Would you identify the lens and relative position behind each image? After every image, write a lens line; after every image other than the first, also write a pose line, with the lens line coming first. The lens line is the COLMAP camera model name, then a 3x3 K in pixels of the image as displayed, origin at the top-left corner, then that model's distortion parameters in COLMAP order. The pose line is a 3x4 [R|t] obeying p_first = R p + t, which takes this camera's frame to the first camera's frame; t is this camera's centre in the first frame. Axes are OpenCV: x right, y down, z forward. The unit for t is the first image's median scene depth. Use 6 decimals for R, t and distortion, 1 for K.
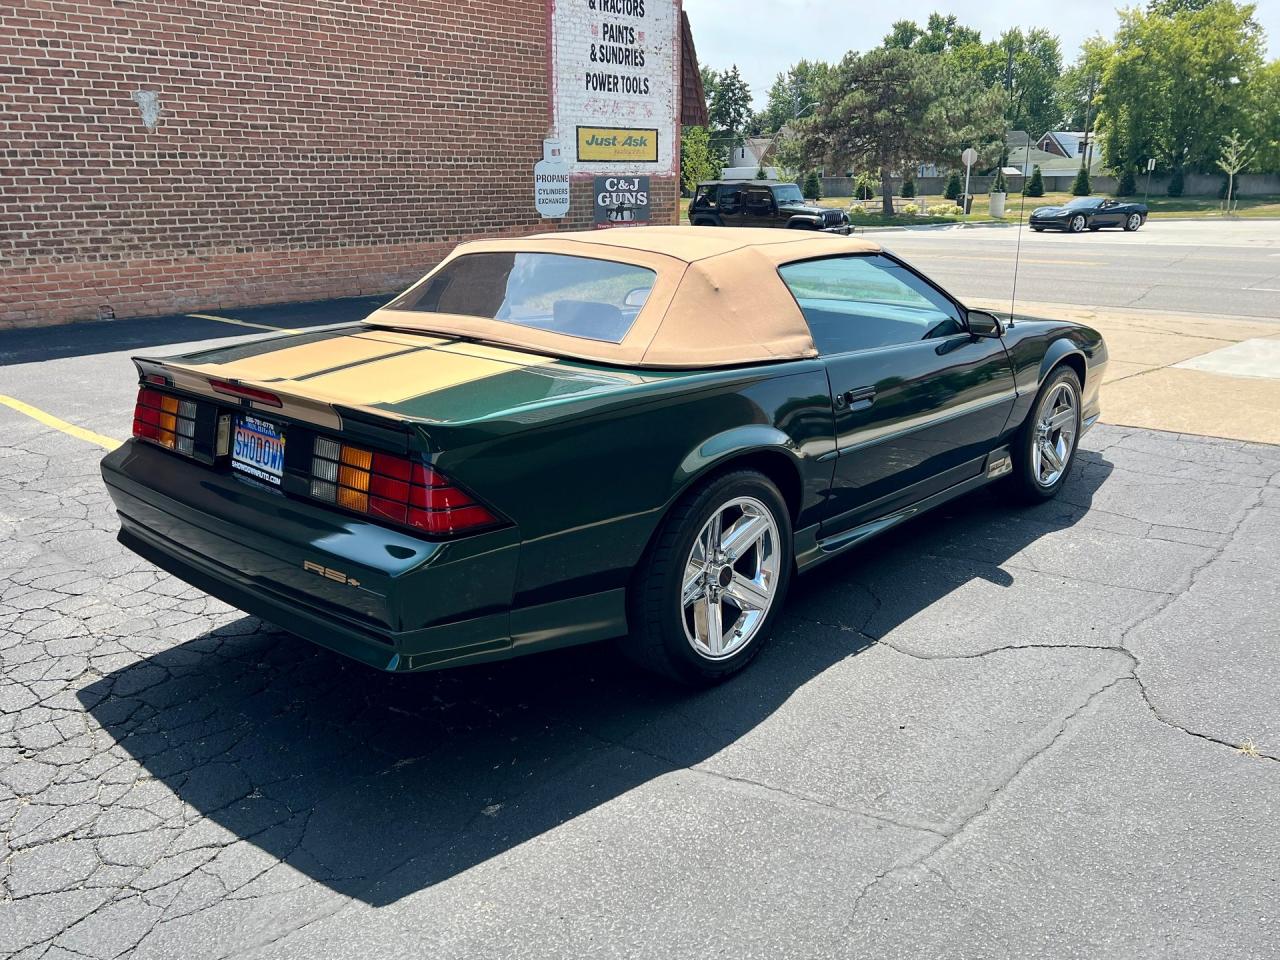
lens RADIAL K [[1055.8, 0, 639.0], [0, 1055.8, 477.3], [0, 0, 1]] dist [0.054641, -0.055555]
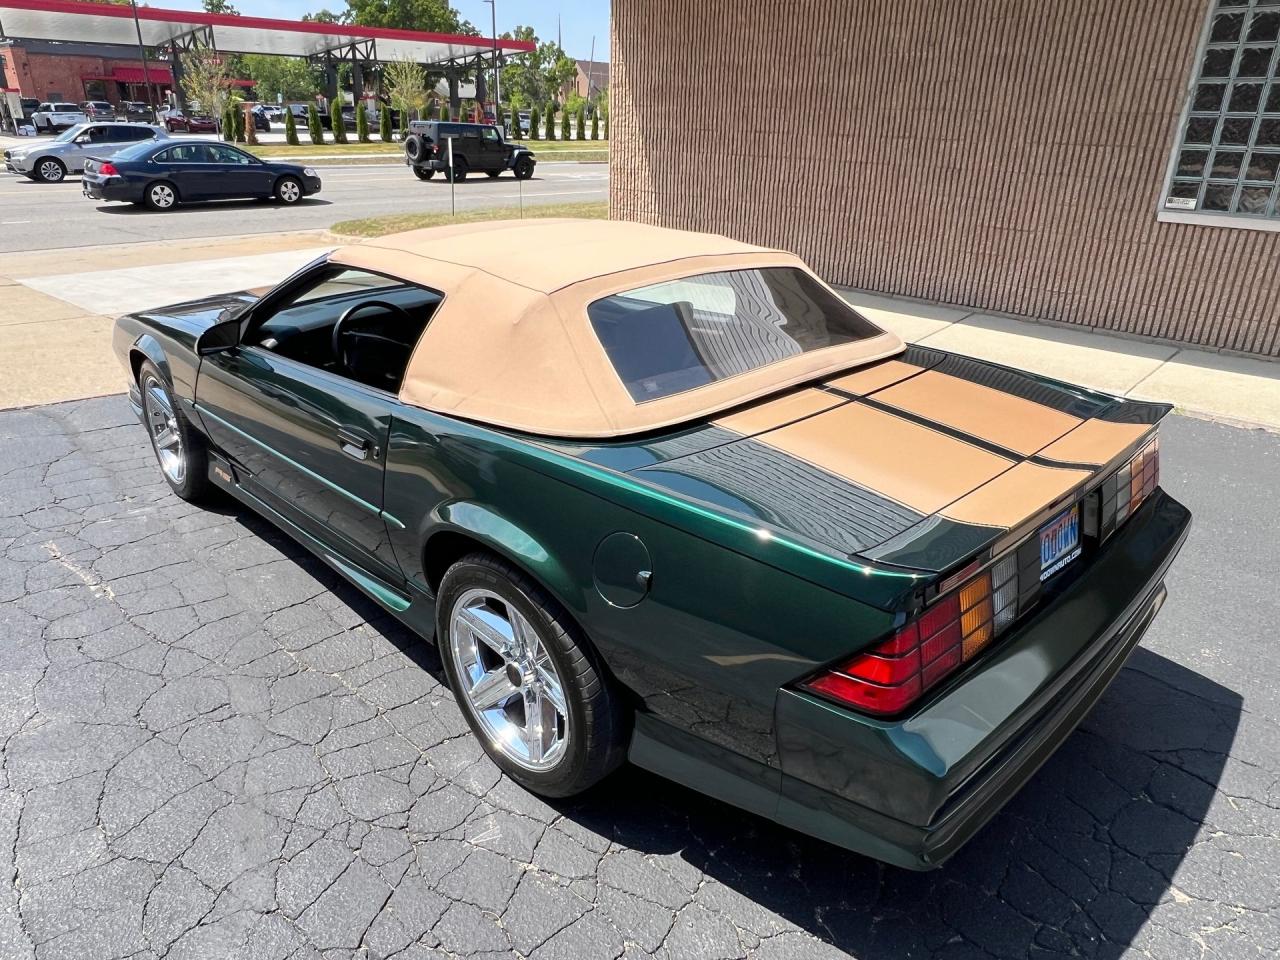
lens RADIAL K [[864.1, 0, 637.3], [0, 864.1, 476.5], [0, 0, 1]] dist [0.000663, -0.000616]
pose [[0.060943, -0.384515, 0.921105, -0.295583], [0.254907, 0.898215, 0.358094, -0.120798], [-0.965043, 0.212973, 0.152756, 0.356982]]
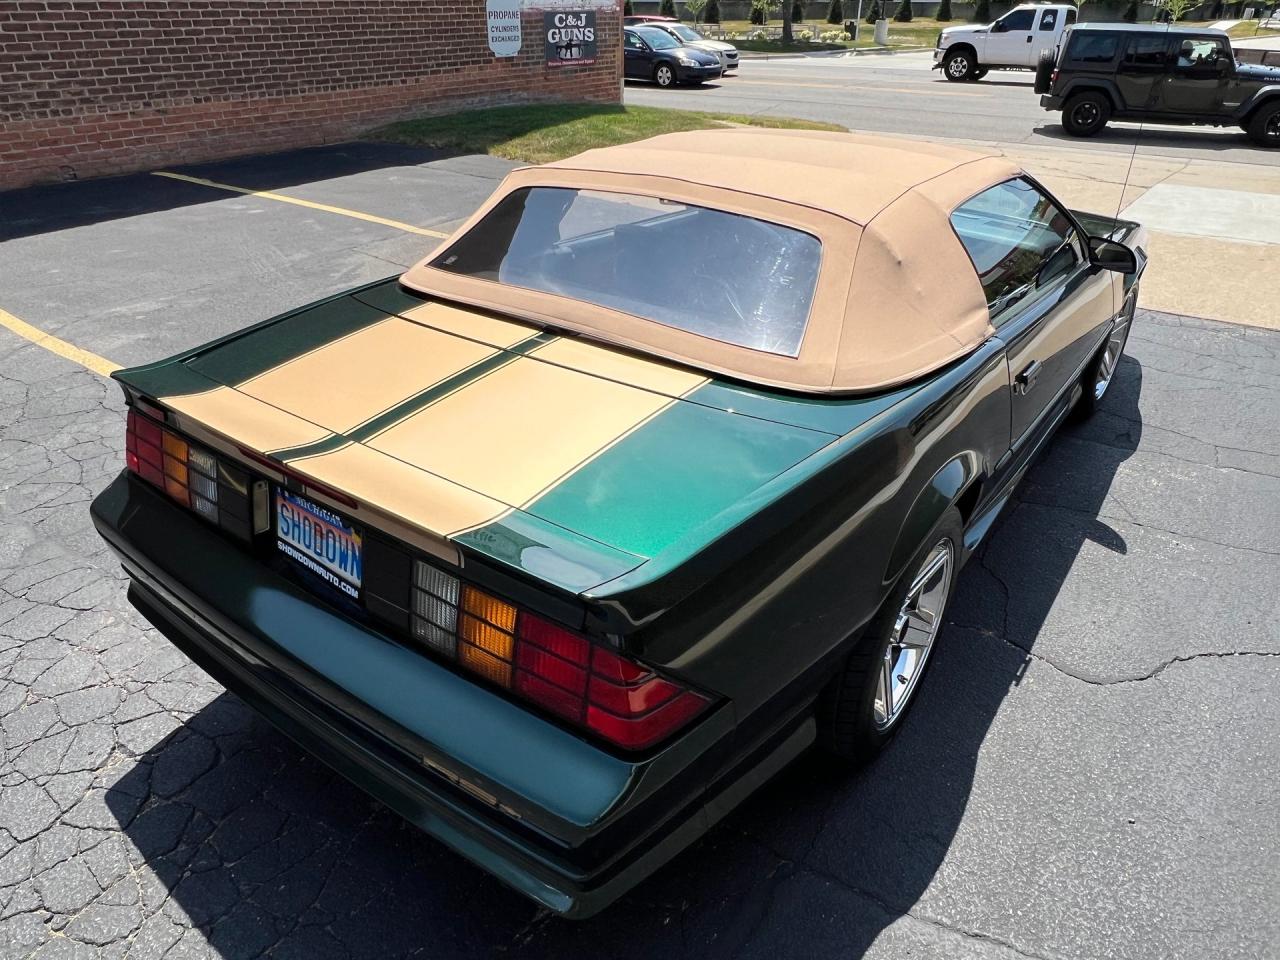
lens RADIAL K [[864.1, 0, 633.5], [0, 864.1, 475.7], [0, 0, 1]] dist [0.000663, -0.000616]
pose [[0.996138, -0.036378, 0.079909, -0.056567], [0.017089, 0.973054, 0.229943, -0.058223], [-0.086120, -0.227690, 0.969918, 0.126572]]
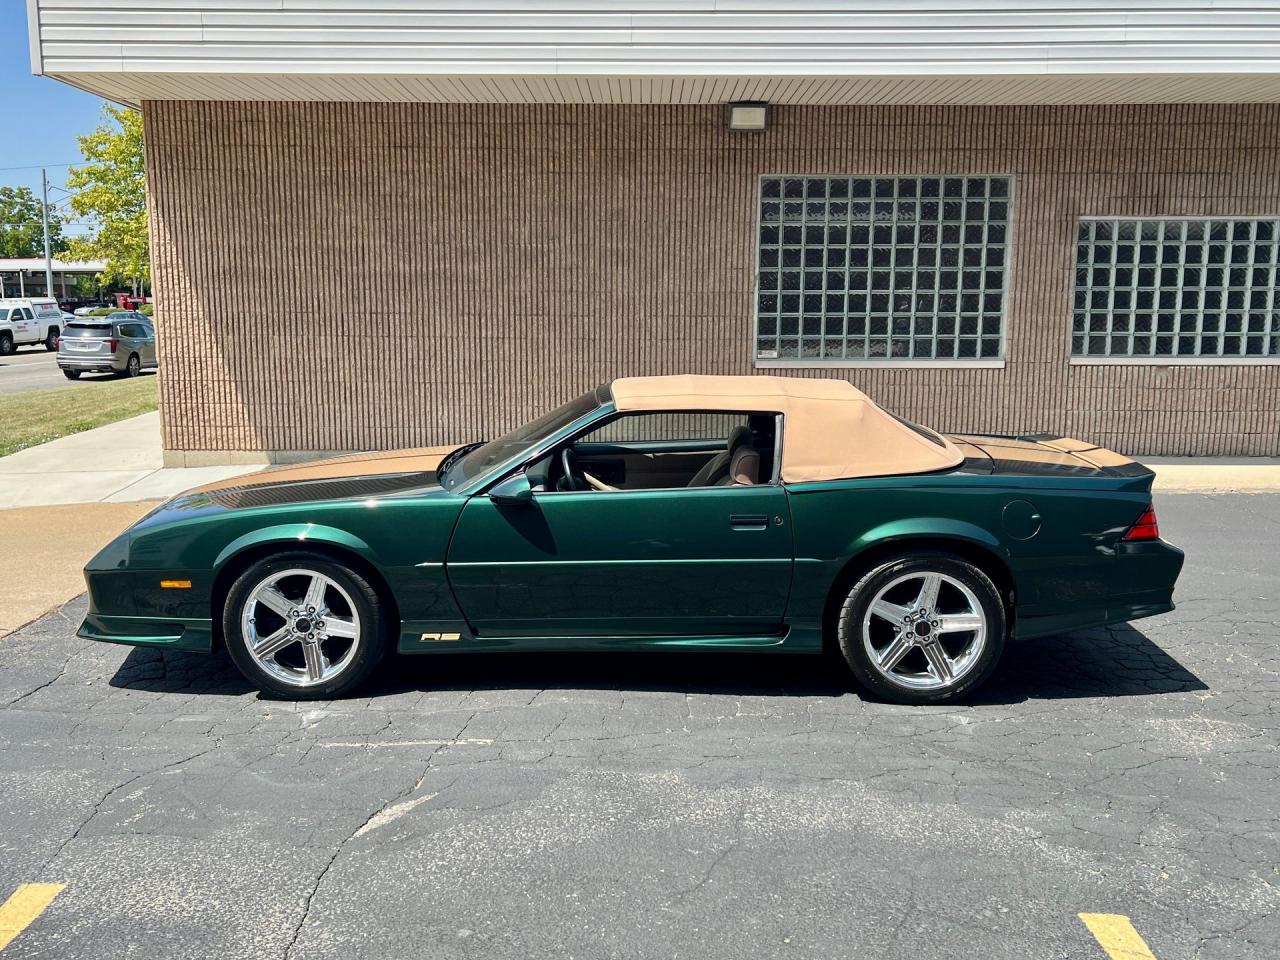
lens RADIAL K [[1131.7, 0, 640.1], [0, 1131.7, 493.7], [0, 0, 1]] dist [0.077959, -0.090926]
pose [[-0.647093, -0.127520, 0.751671, -0.382686], [0.207020, 0.919483, 0.334207, -0.236471], [-0.733766, 0.371874, -0.568592, 0.771741]]
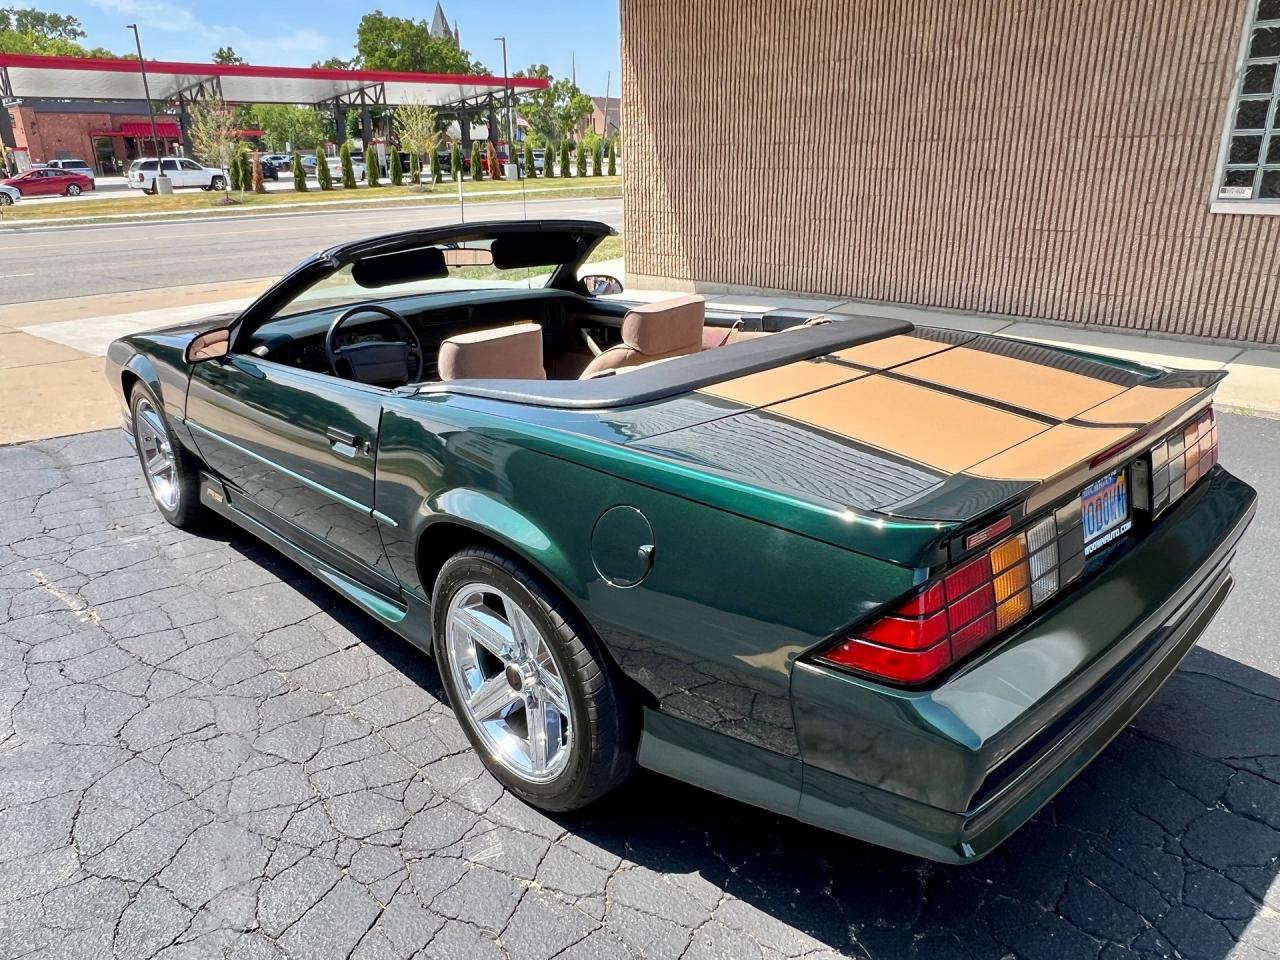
lens RADIAL K [[920.5, 0, 630.5], [0, 920.5, 481.6], [0, 0, 1]] dist [-0.000177, -0.000298]
pose [[0.087863, -0.338053, 0.937017, -0.299289], [0.290915, 0.908355, 0.300433, -0.103049], [-0.952706, 0.246195, 0.178155, 0.355487]]
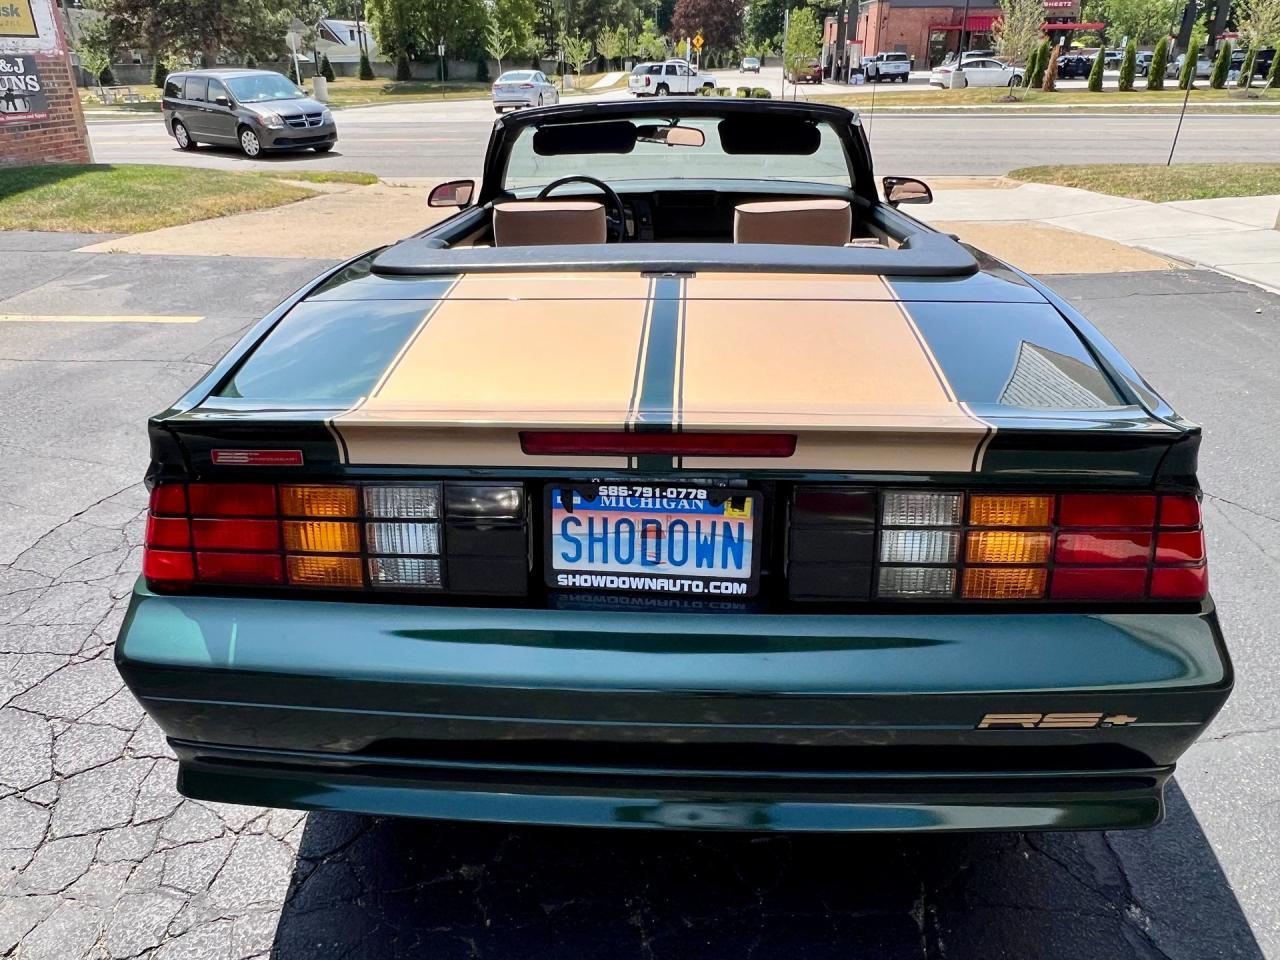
lens RADIAL K [[920.5, 0, 630.6], [0, 920.5, 482.5], [0, 0, 1]] dist [-0.000177, -0.000298]
pose [[0.783365, -0.263574, 0.562910, -0.181525], [0.175532, 0.962586, 0.206440, -0.044197], [-0.596261, -0.062909, 0.800322, 0.190468]]
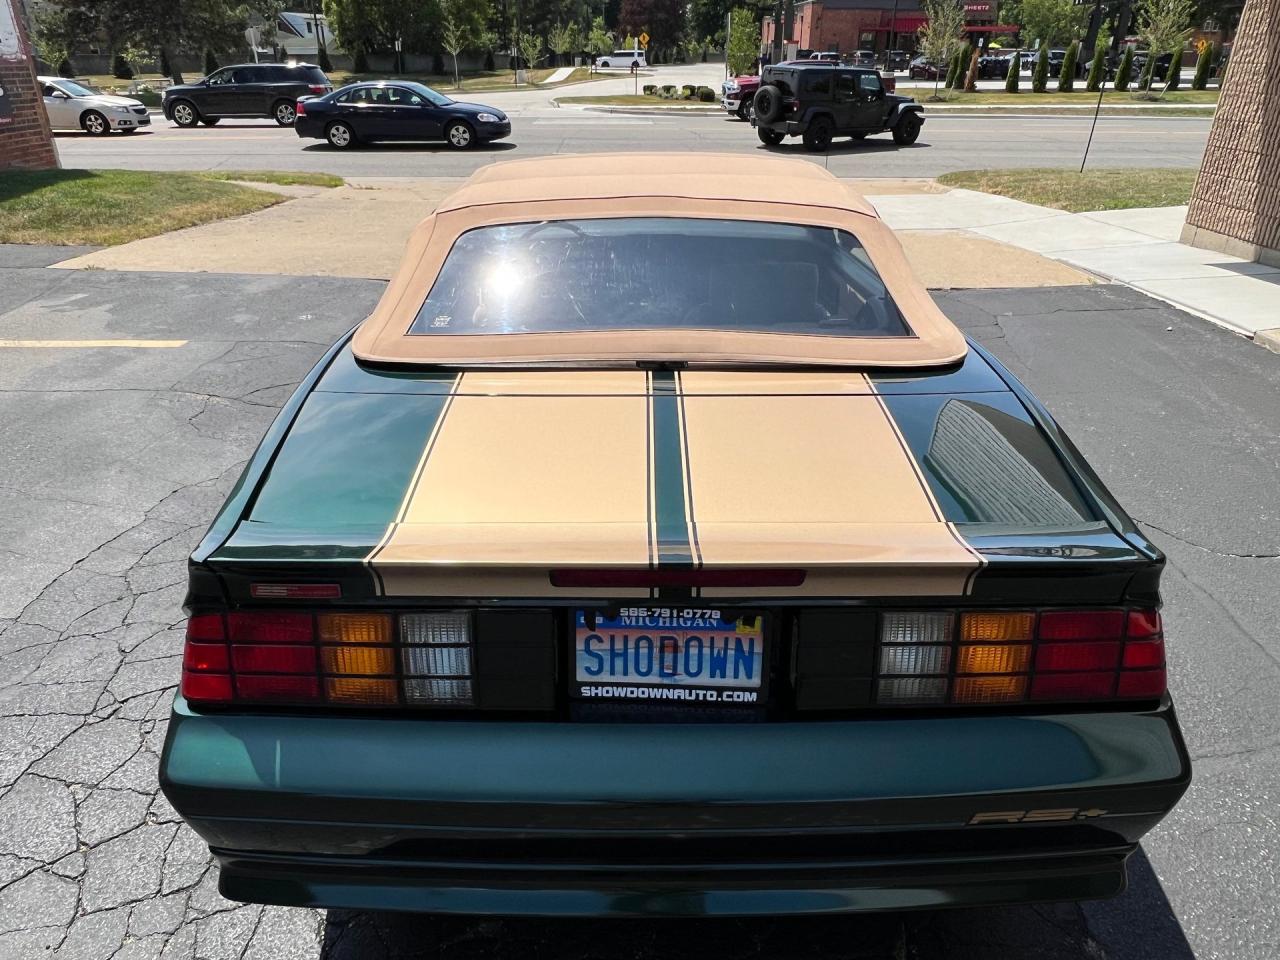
lens RADIAL K [[864.1, 0, 635.2], [0, 864.1, 475.9], [0, 0, 1]] dist [0.000663, -0.000616]
pose [[0.745831, -0.289771, 0.599807, -0.183162], [0.177327, 0.954305, 0.240535, -0.068406], [-0.642099, -0.073036, 0.763134, 0.197199]]
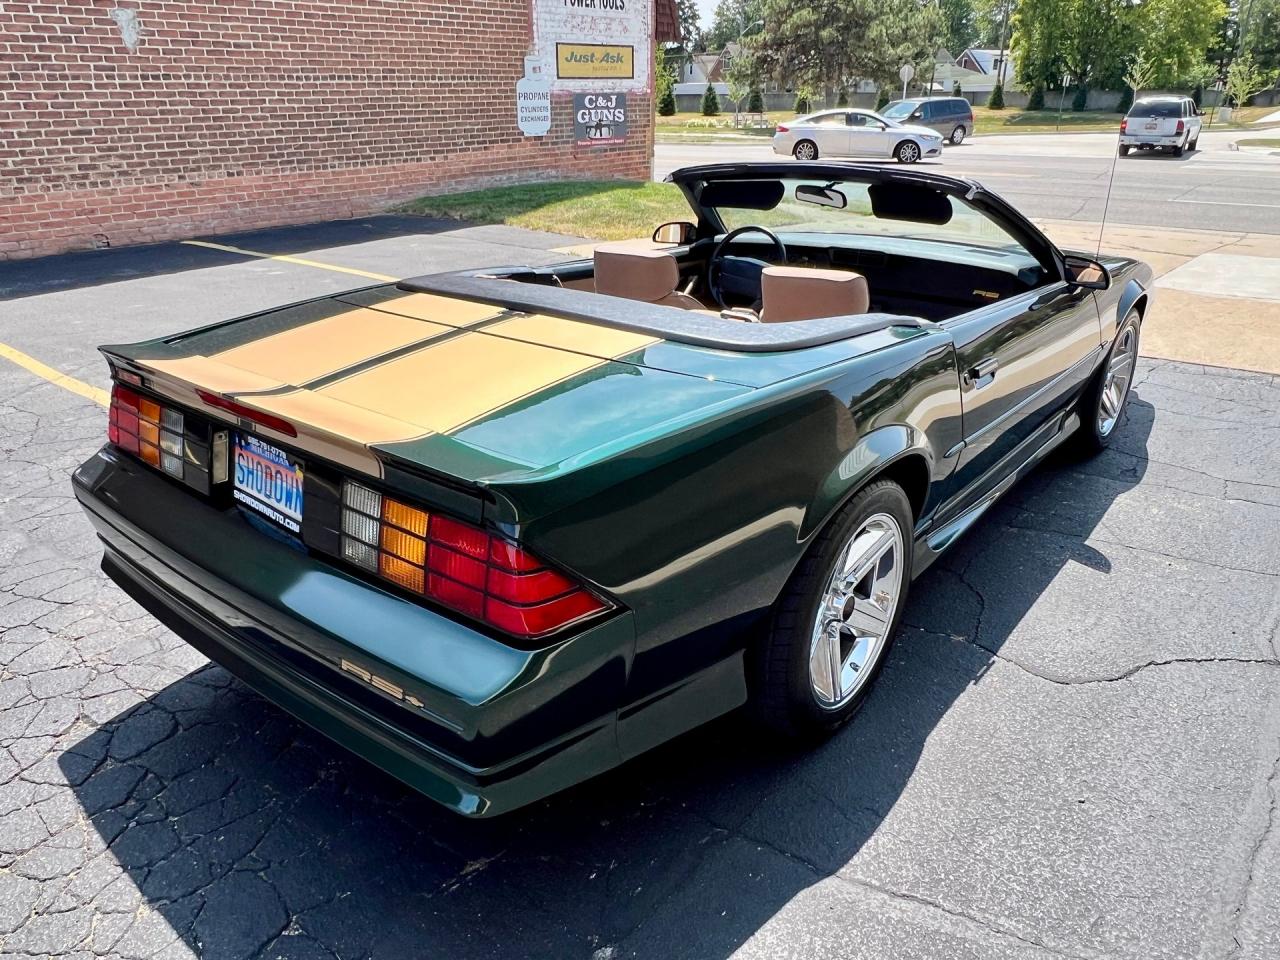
lens RADIAL K [[920.5, 0, 629.3], [0, 920.5, 478.9], [0, 0, 1]] dist [-0.000177, -0.000298]
pose [[0.999306, -0.018771, 0.032187, -0.035164], [0.014718, 0.992440, 0.121843, -0.030854], [-0.034231, -0.121285, 0.992027, 0.098676]]
